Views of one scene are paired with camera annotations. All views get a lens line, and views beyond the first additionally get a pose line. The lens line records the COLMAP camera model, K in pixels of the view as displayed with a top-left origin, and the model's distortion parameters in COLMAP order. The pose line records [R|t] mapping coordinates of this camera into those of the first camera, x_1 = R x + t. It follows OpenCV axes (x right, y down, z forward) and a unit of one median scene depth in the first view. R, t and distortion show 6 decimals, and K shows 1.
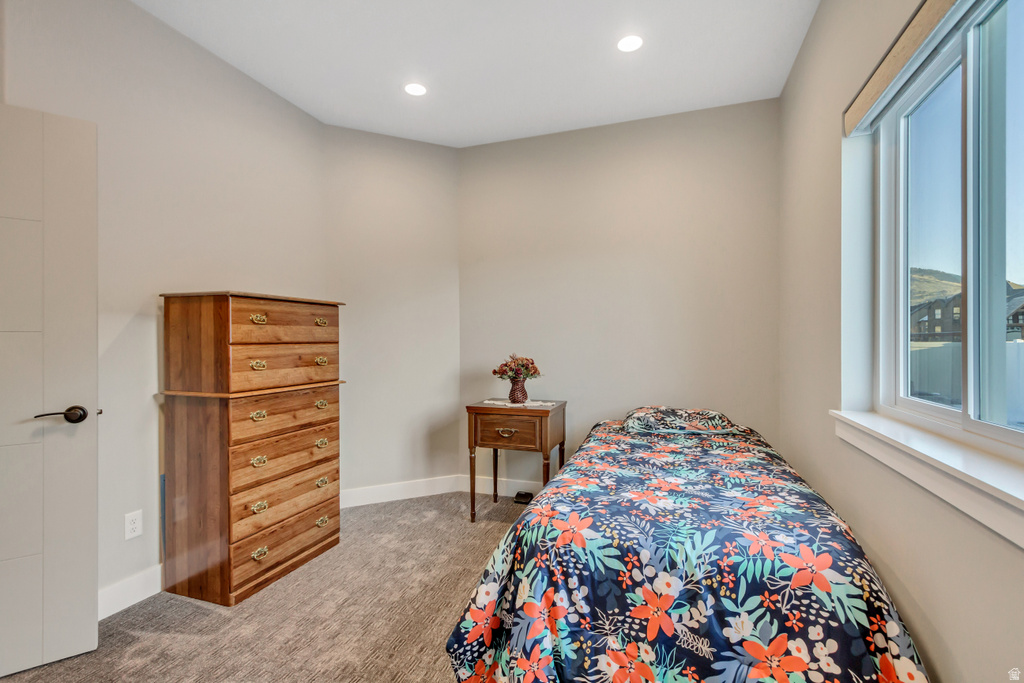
lens RADIAL K [[475.7, 0, 511.6], [0, 475.7, 342.6], [0, 0, 1]] dist [0.007658, -0.001337]
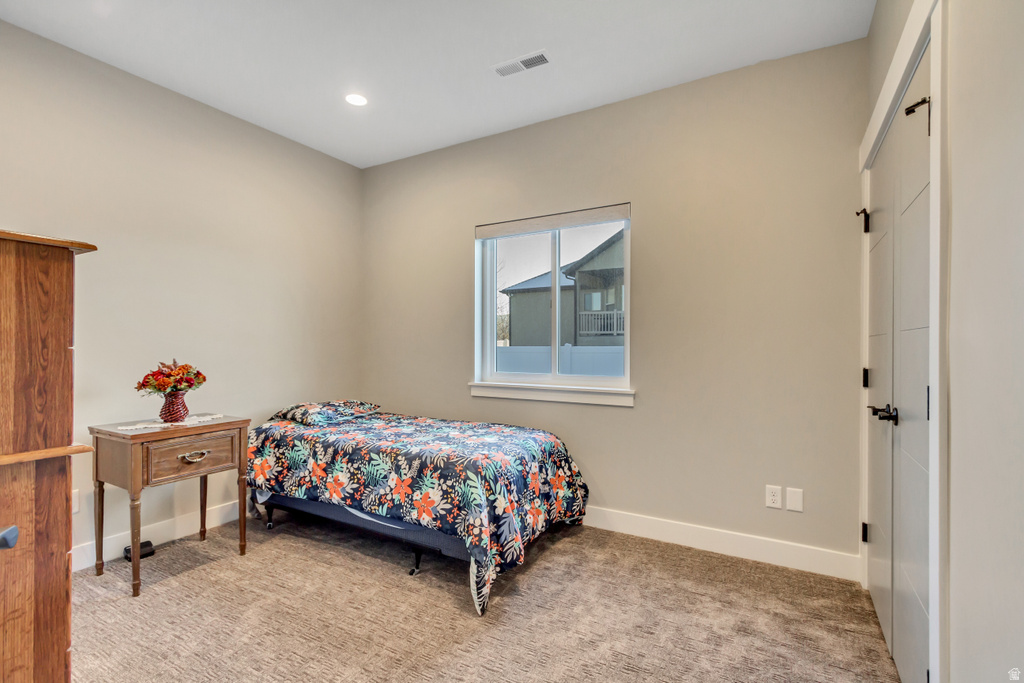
lens RADIAL K [[475.7, 0, 510.1], [0, 475.7, 345.7], [0, 0, 1]] dist [0.007658, -0.001337]
pose [[0.173043, 0.004858, 0.984902, -1.518169], [-0.001260, 0.999988, -0.004711, 0.005182], [-0.984913, -0.000426, 0.173047, 0.689702]]
